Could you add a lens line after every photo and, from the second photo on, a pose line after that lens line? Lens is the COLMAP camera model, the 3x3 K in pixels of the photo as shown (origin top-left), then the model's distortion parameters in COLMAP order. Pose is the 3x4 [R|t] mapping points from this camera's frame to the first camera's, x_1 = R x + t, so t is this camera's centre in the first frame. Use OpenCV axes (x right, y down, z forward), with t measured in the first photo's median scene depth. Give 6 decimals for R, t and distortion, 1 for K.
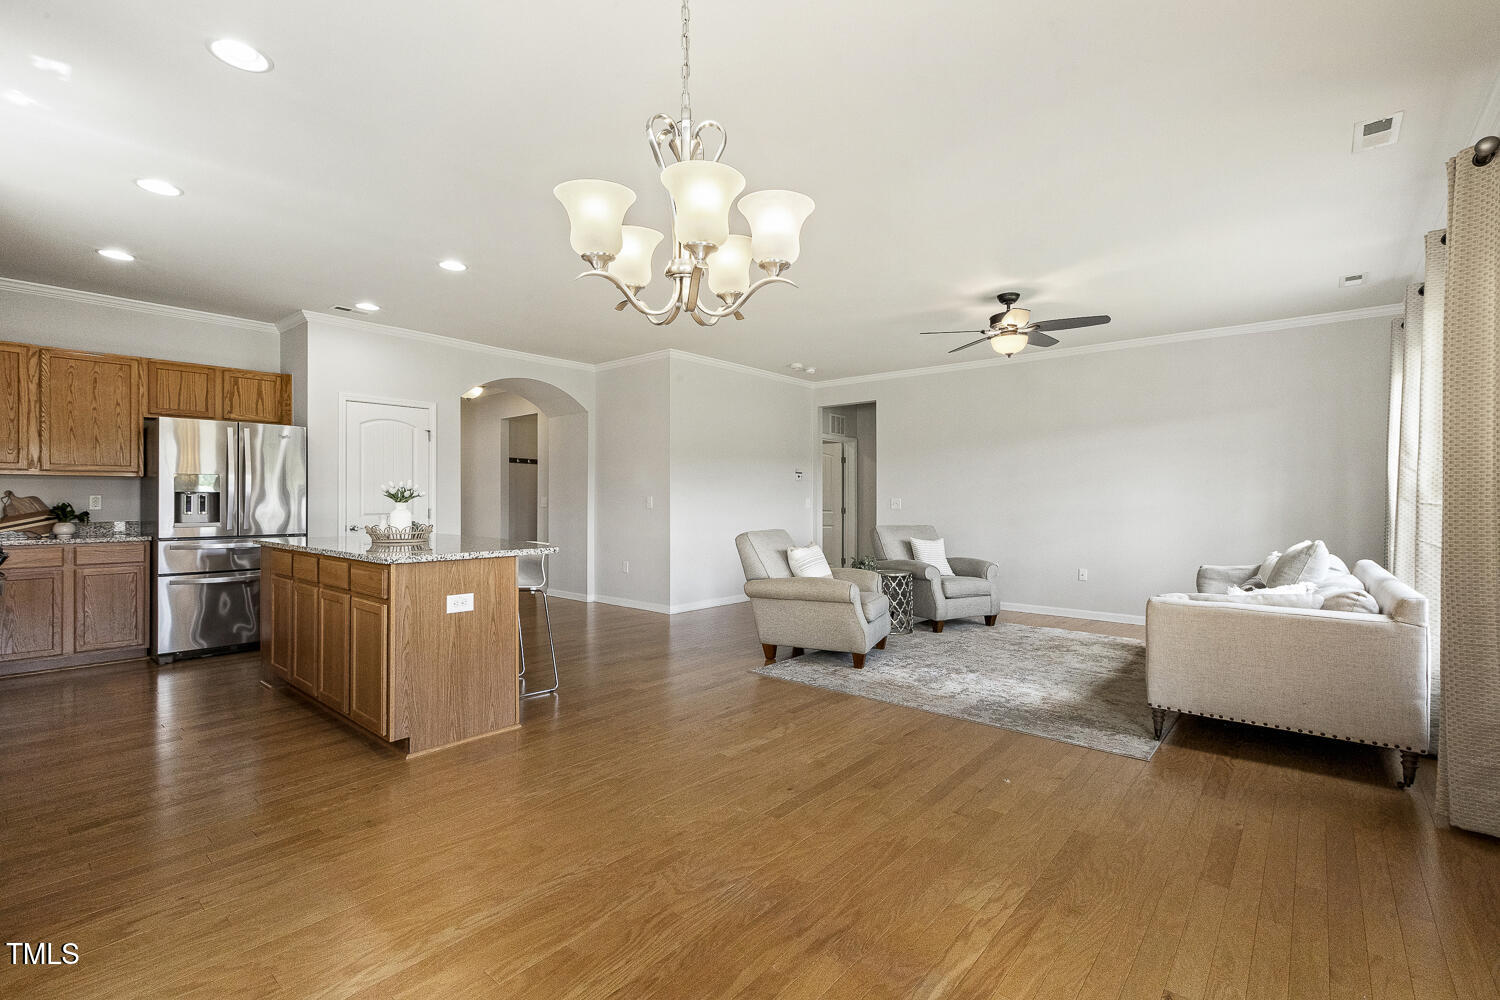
lens RADIAL K [[670.5, 0, 750.0], [0, 670.5, 495.1], [0, 0, 1]] dist [0.015705, -0.007837]
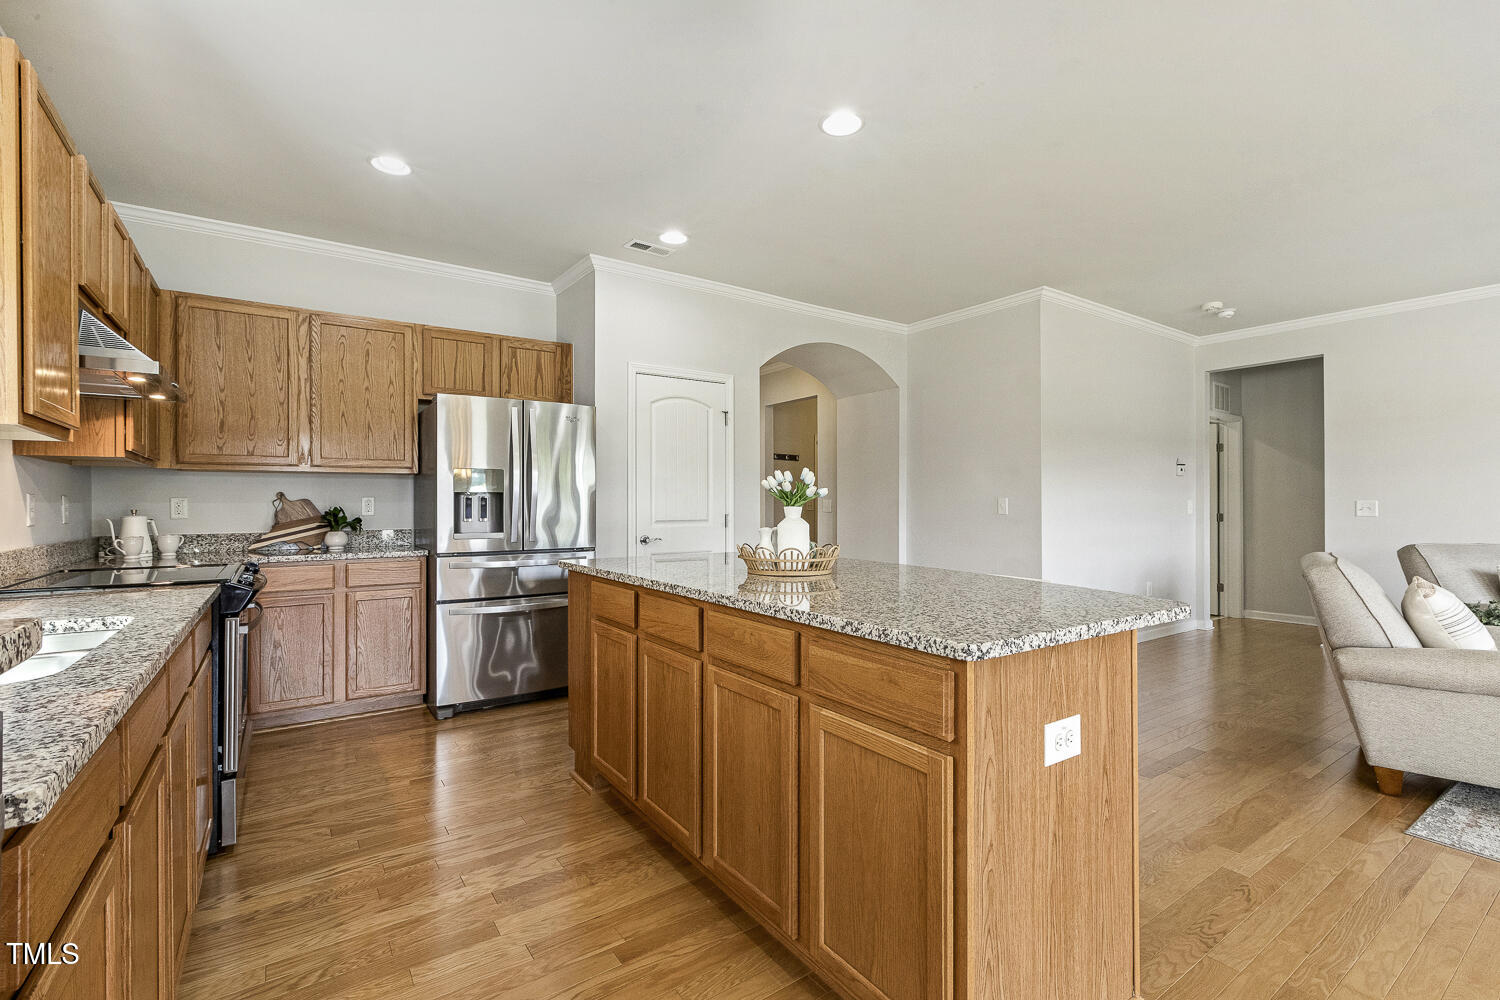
lens RADIAL K [[673.0, 0, 750.6], [0, 673.0, 497.8], [0, 0, 1]] dist [-0.004006, -0.000220]
pose [[0.968845, -0.003049, -0.247647, -0.336921], [0.002864, 0.999995, -0.001108, 0.003045], [0.247649, 0.000364, 0.968850, 0.345427]]
